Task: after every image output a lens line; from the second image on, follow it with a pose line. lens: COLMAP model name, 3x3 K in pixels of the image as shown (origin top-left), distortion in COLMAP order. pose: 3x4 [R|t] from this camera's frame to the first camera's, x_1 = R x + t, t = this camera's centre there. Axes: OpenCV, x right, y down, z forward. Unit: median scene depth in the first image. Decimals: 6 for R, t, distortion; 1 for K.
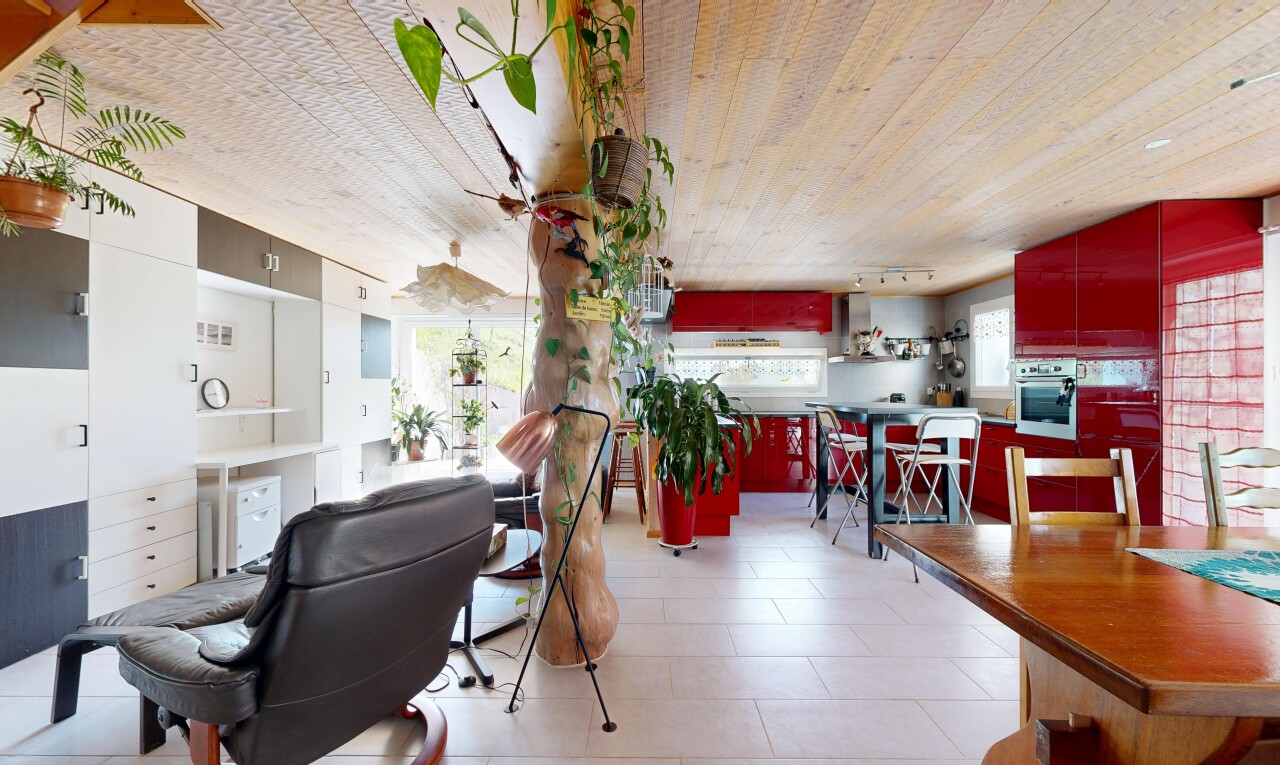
lens RADIAL K [[494.2, 0, 636.4], [0, 494.2, 386.6], [0, 0, 1]] dist [-0.001111, -0.000027]
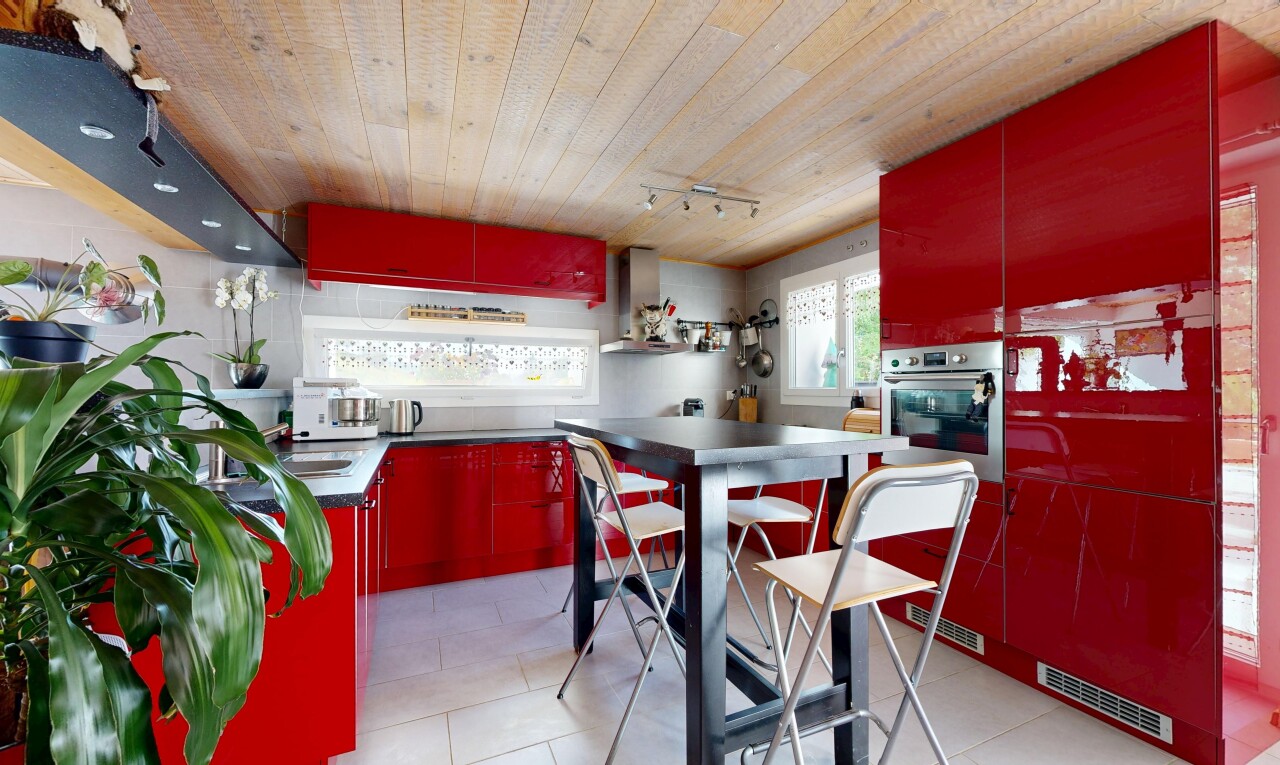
lens RADIAL K [[494.2, 0, 639.4], [0, 494.2, 386.7], [0, 0, 1]] dist [-0.001111, -0.000027]
pose [[0.905620, 0.003619, 0.424076, 0.163465], [-0.001094, 0.999980, -0.006197, 0.000917], [-0.424090, 0.005148, 0.905606, 0.401325]]
